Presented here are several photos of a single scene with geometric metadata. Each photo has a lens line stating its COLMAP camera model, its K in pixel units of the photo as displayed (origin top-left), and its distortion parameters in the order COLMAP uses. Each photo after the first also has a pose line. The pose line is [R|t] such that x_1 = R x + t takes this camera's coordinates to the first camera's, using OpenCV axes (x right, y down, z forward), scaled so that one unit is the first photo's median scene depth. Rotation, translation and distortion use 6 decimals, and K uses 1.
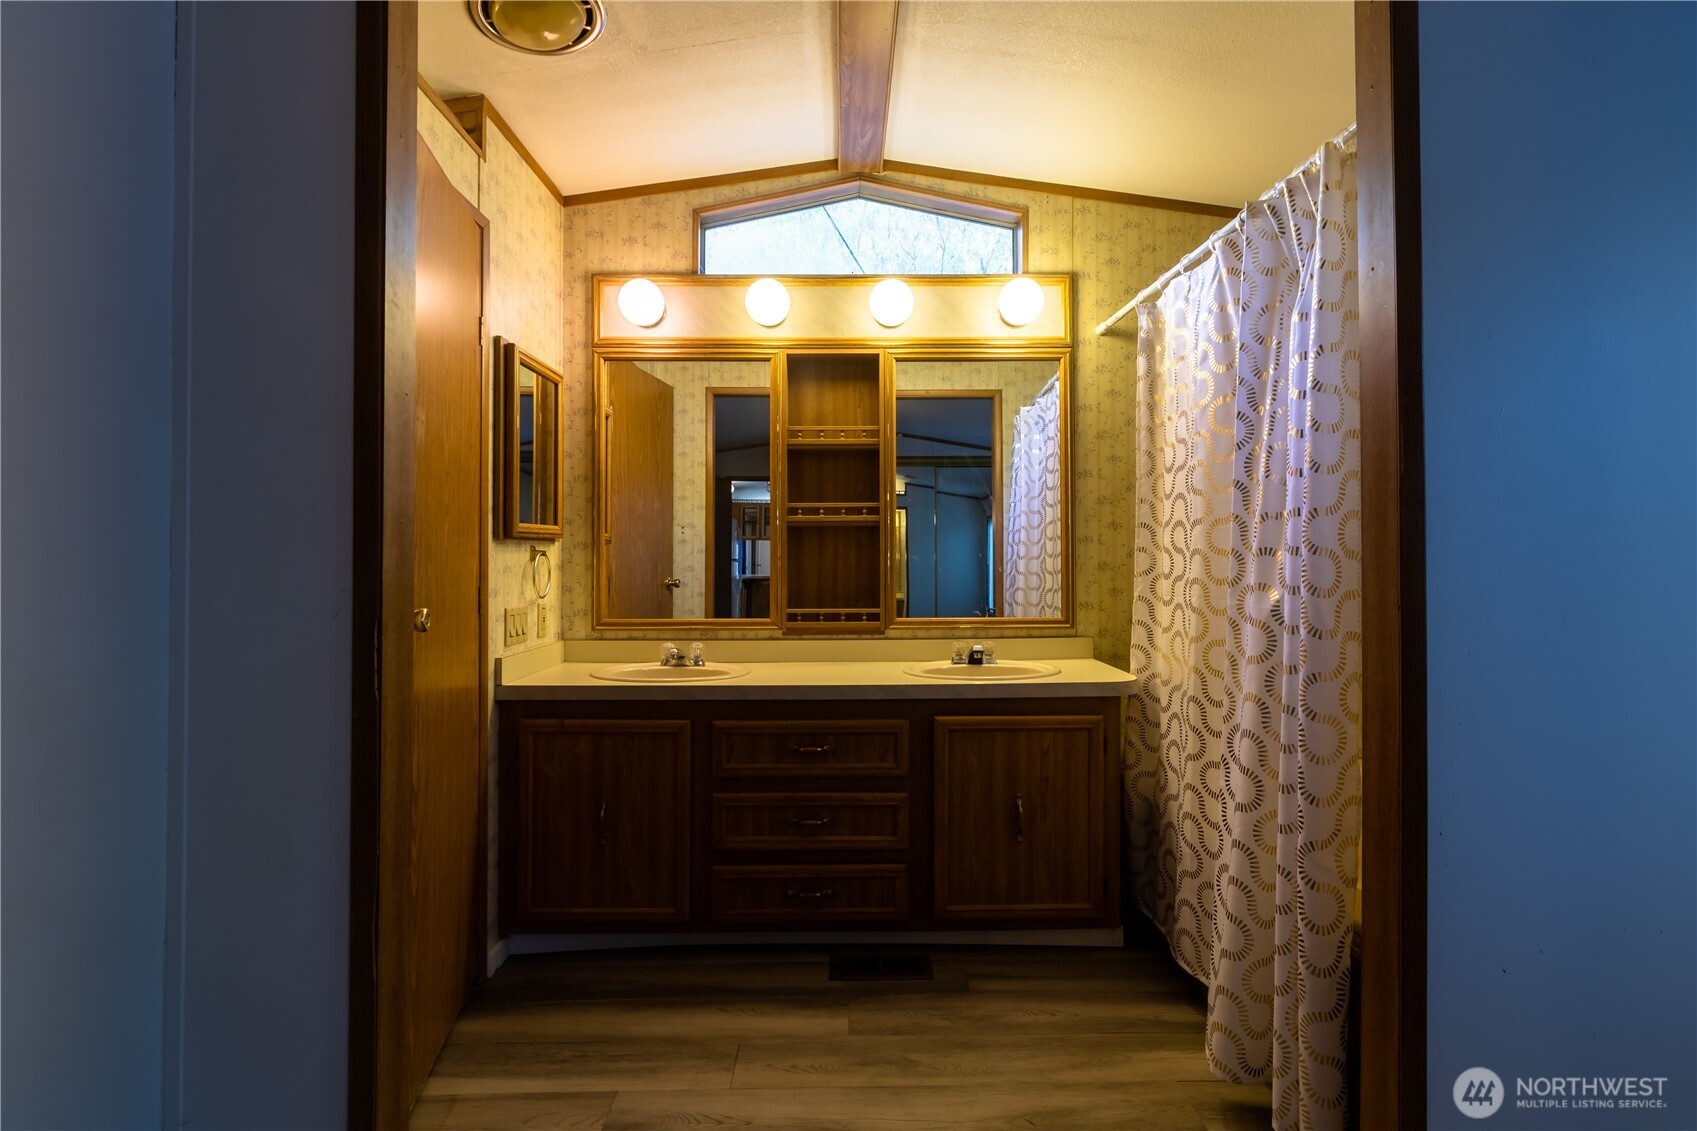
lens RADIAL K [[786.4, 0, 853.9], [0, 786.4, 550.5], [0, 0, 1]] dist [0.009140, 0.000996]
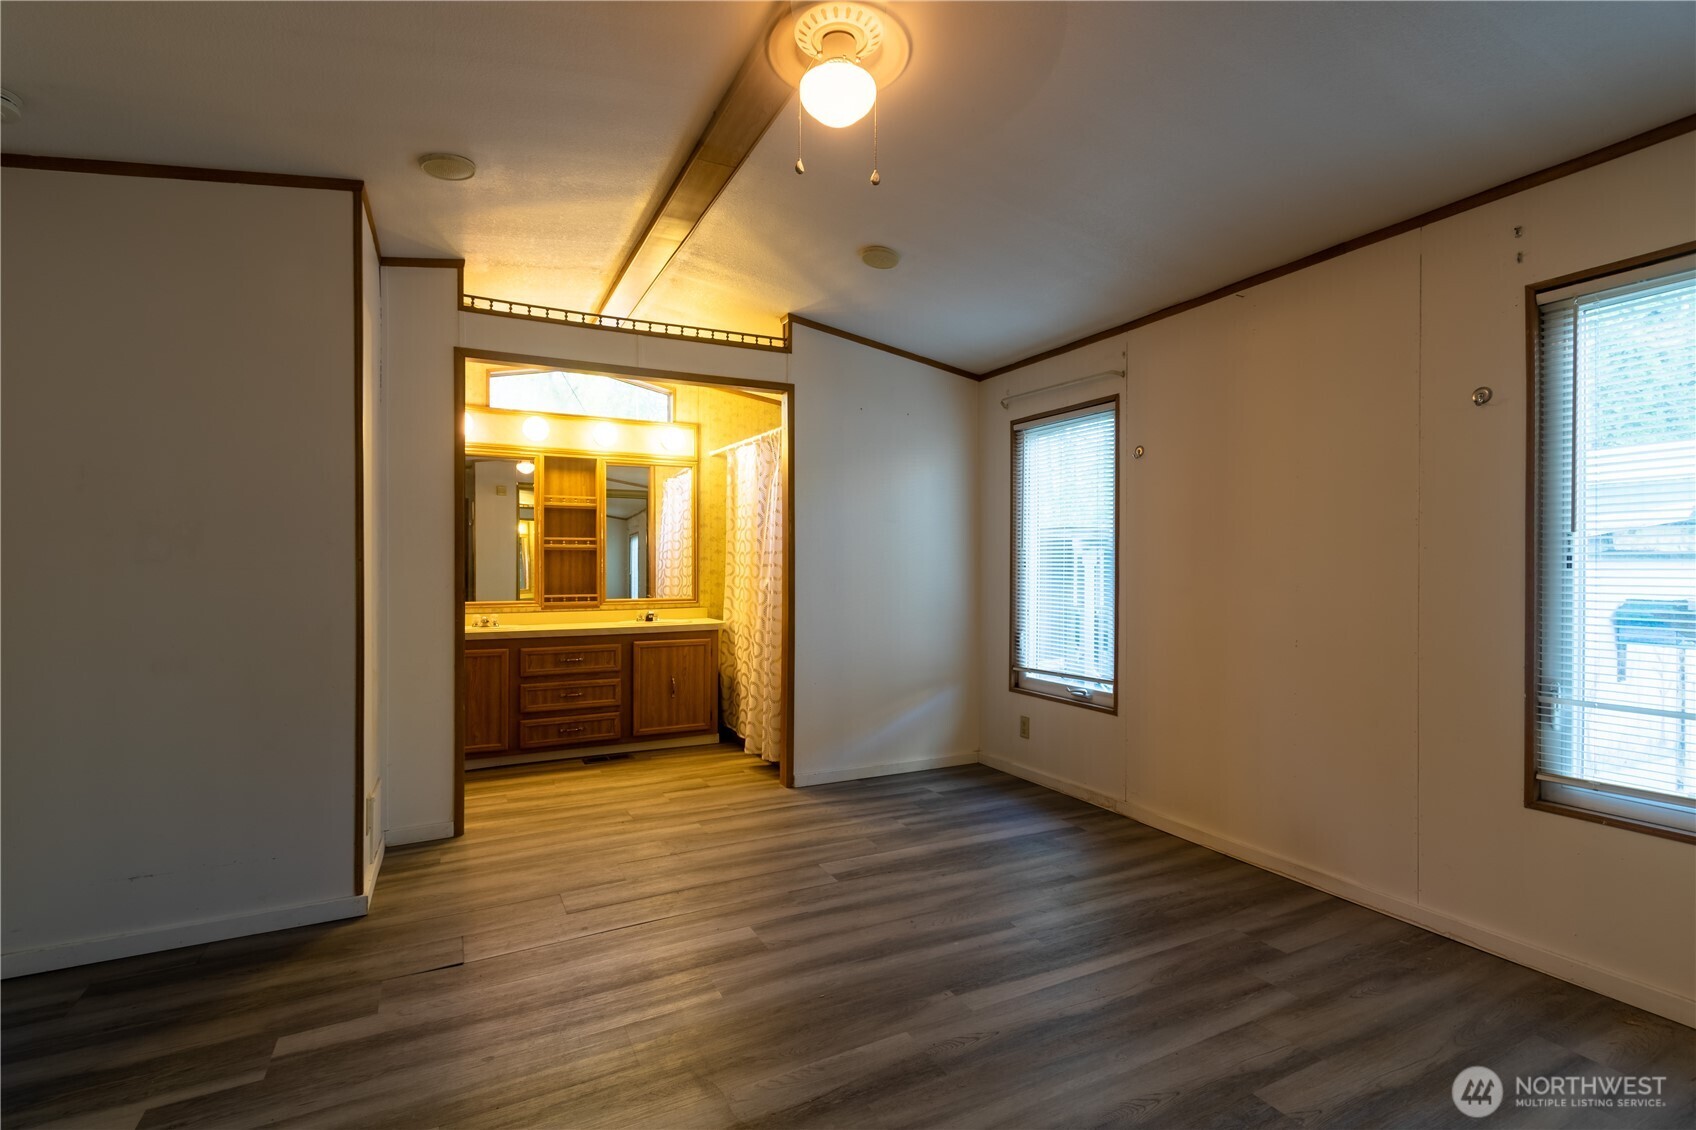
lens RADIAL K [[785.9, 0, 853.0], [0, 785.9, 569.6], [0, 0, 1]] dist [0.009140, 0.000996]
pose [[0.893938, 0.000820, 0.448189, -0.303834], [-0.006049, 0.999929, 0.010236, -0.010045], [-0.448149, -0.011862, 0.893880, -1.106408]]
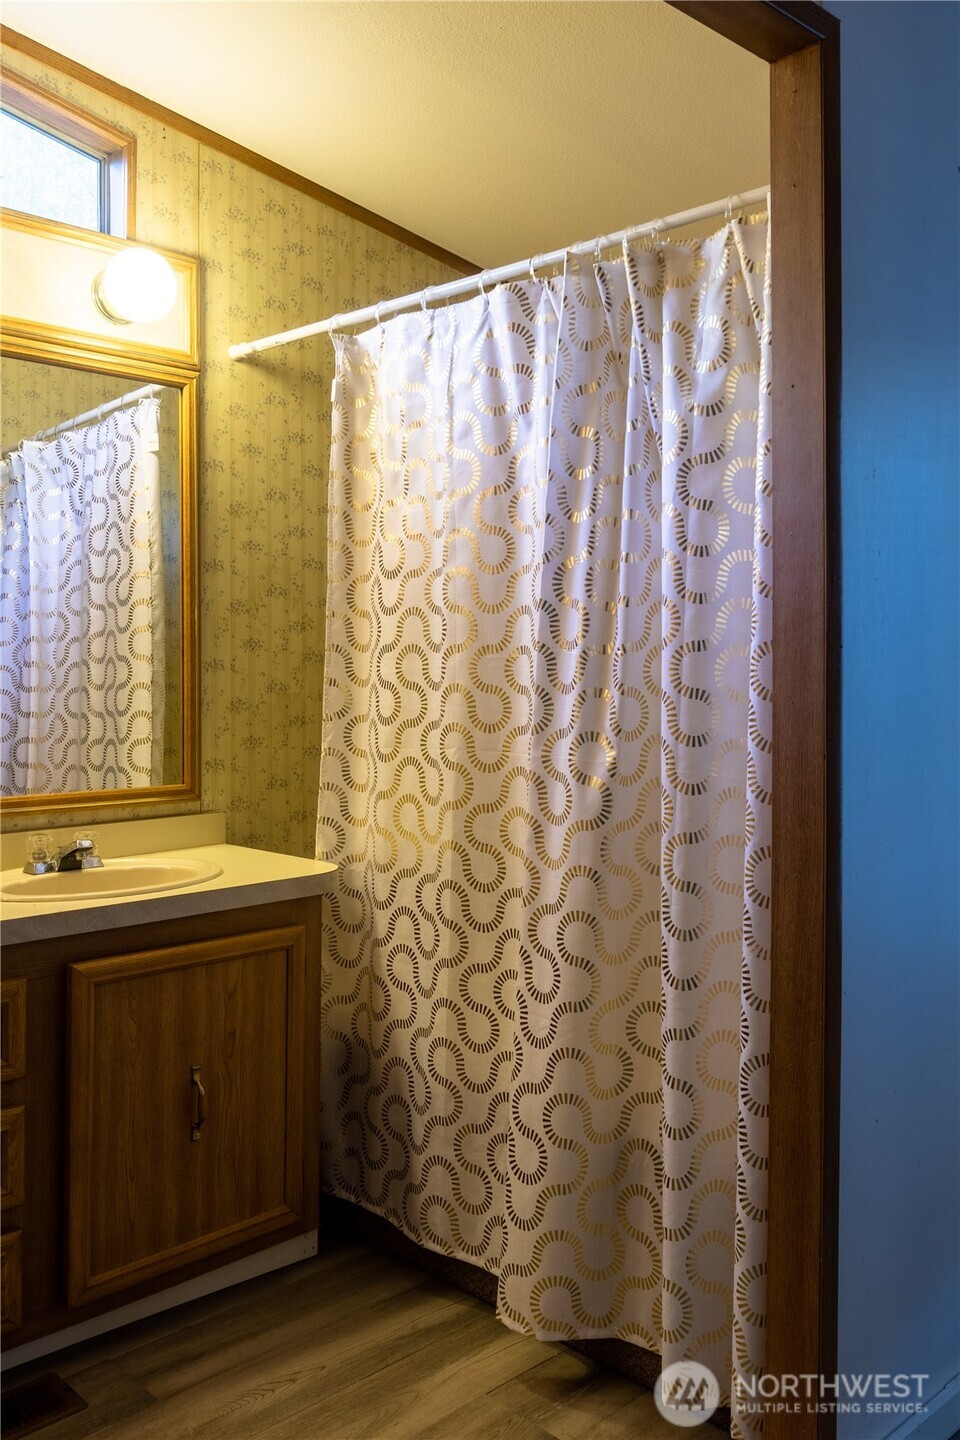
lens RADIAL K [[1231.5, 0, 482.3], [0, 1231.5, 668.3], [0, 0, 1]] dist [0.016656, -0.001863]
pose [[0.729235, 0.009542, 0.684197, -0.292309], [-0.010072, 0.999944, -0.003210, -0.011728], [-0.684189, -0.004550, 0.729290, 0.104553]]
